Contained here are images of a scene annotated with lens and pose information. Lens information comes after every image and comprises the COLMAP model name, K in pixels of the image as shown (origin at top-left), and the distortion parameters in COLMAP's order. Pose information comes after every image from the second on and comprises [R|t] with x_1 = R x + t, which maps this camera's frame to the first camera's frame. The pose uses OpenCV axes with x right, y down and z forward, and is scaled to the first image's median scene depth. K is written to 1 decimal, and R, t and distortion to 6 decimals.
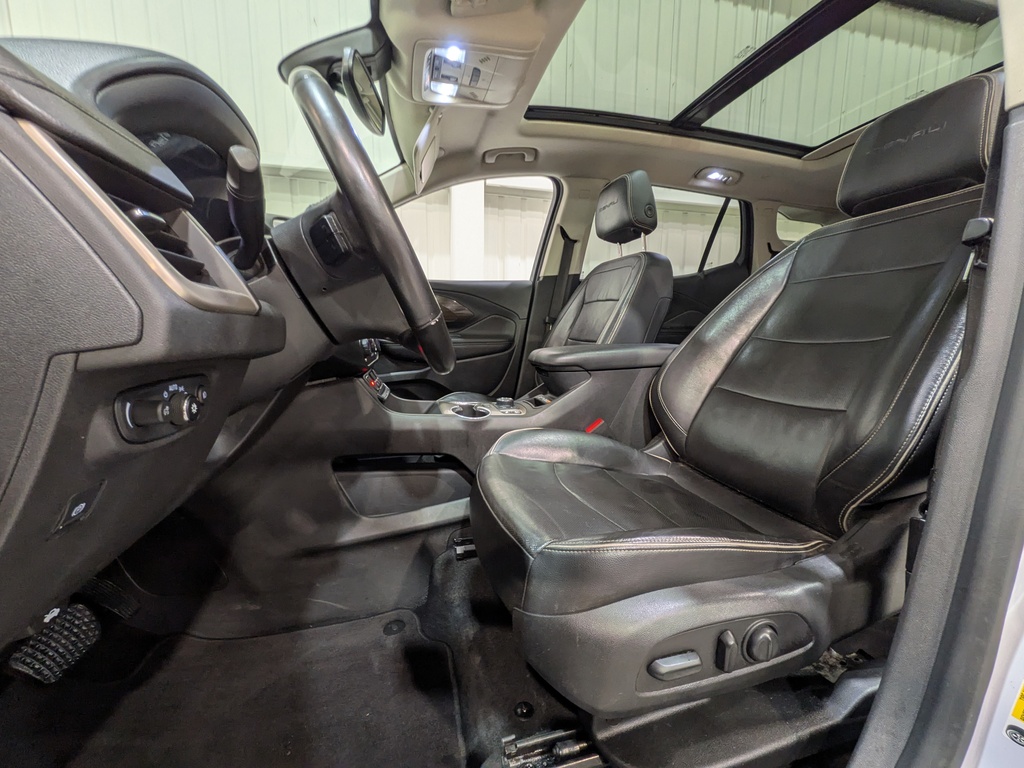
lens RADIAL K [[401.8, 0, 512.0], [0, 401.8, 384.0], [0, 0, 1]] dist [0.000779, 0.000062]
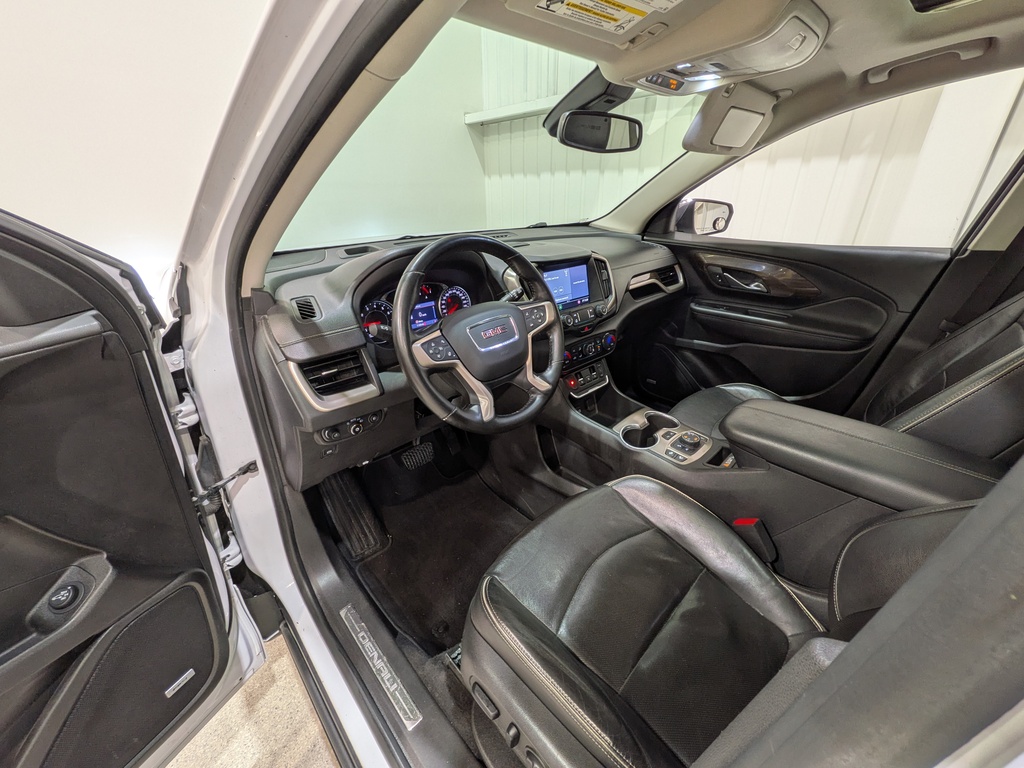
lens RADIAL K [[401.8, 0, 512.0], [0, 401.8, 384.0], [0, 0, 1]] dist [0.000779, 0.000062]
pose [[0.480295, 0.370685, -0.794927, 0.351459], [-0.111065, 0.924714, 0.364100, -0.270575], [0.870047, -0.086587, 0.485305, 0.133922]]
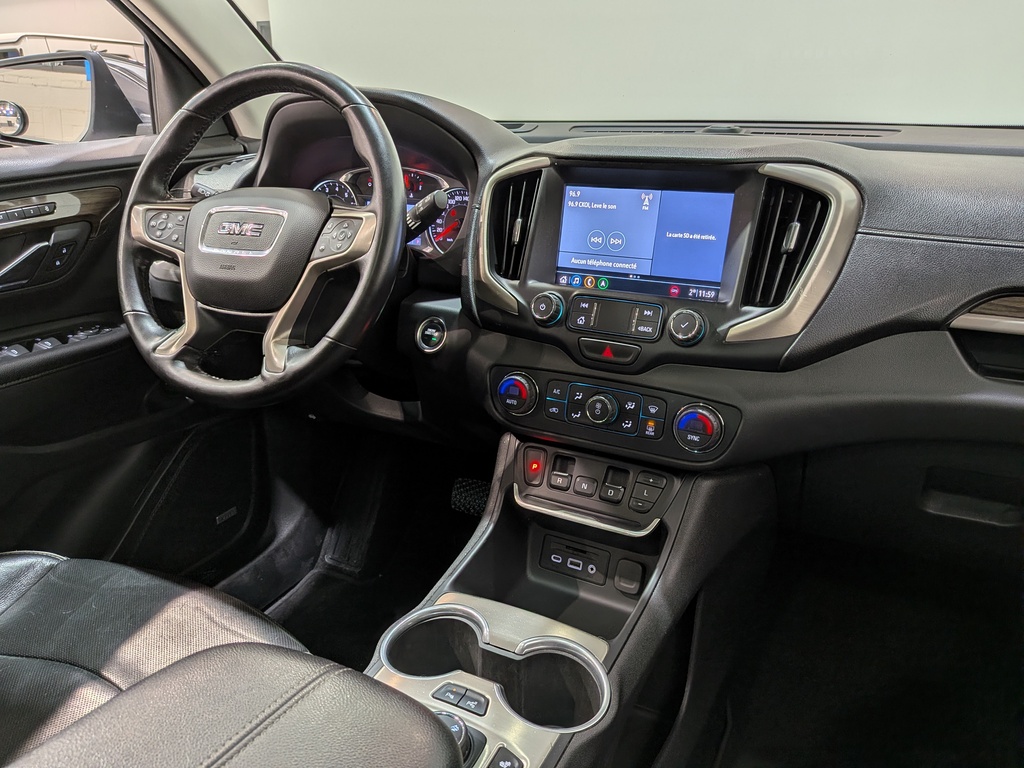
lens RADIAL K [[738.2, 0, 511.9], [0, 738.2, 410.2], [0, 0, 1]] dist [0.080610, -0.134150]
pose [[-0.652219, 0.273890, -0.706820, 0.185584], [-0.117340, 0.884725, 0.451103, -0.295408], [0.748894, 0.377156, -0.544896, 0.910946]]
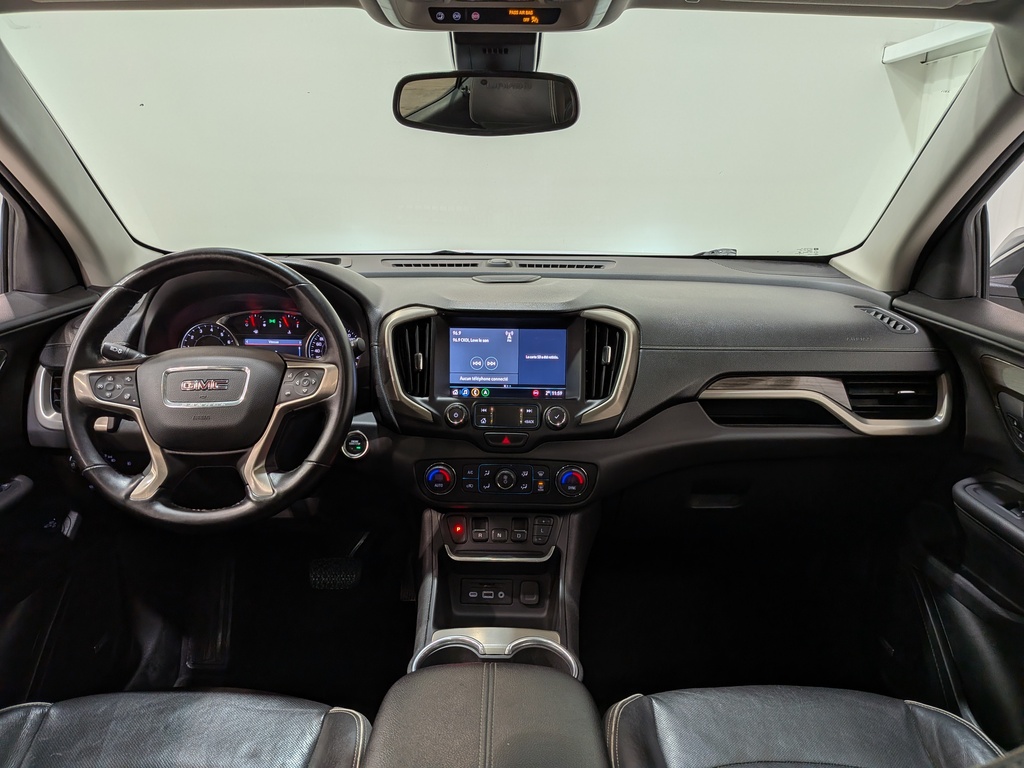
lens RADIAL K [[738.2, 0, 511.9], [0, 738.2, 410.2], [0, 0, 1]] dist [0.080610, -0.134150]
pose [[-0.246041, 0.286440, -0.925968, 0.463647], [-0.149295, 0.932735, 0.328203, -0.386423], [0.957692, 0.218994, -0.186727, 0.800699]]
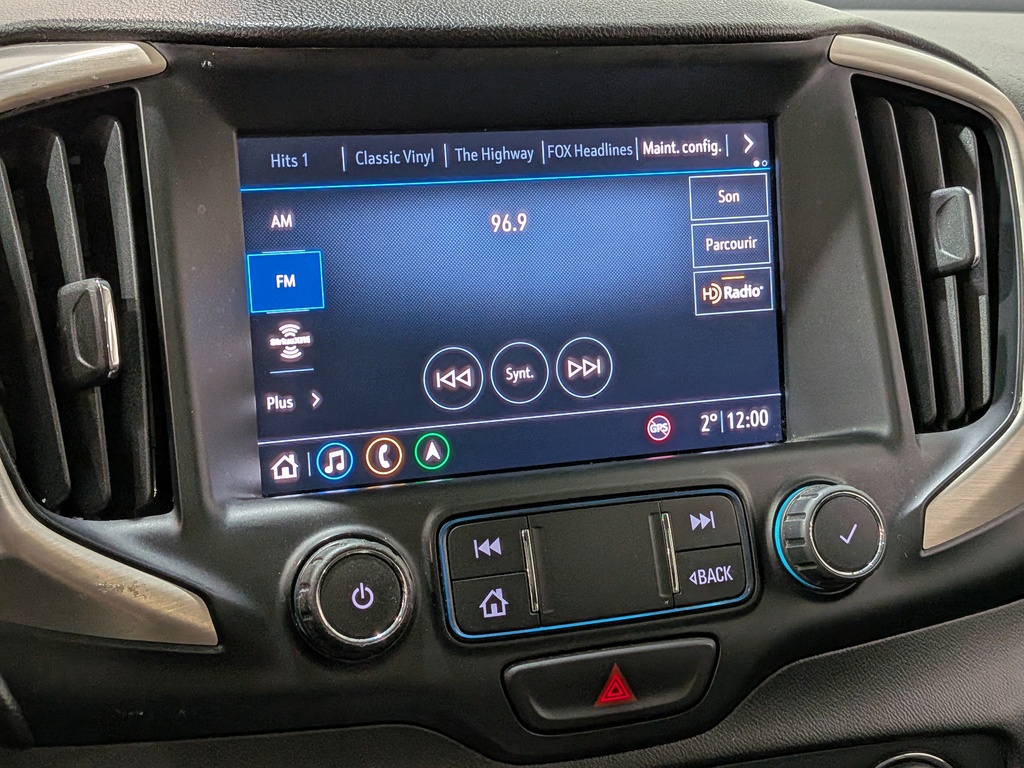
lens RADIAL K [[1495.9, 0, 491.8], [0, 1495.9, 344.7], [0, 0, 1]] dist [0.078369, -0.109323]
pose [[0.104923, 0.232593, -0.966898, 0.029588], [-0.148399, 0.965041, 0.216042, -0.230042], [0.983346, 0.120819, 0.135772, 0.580763]]
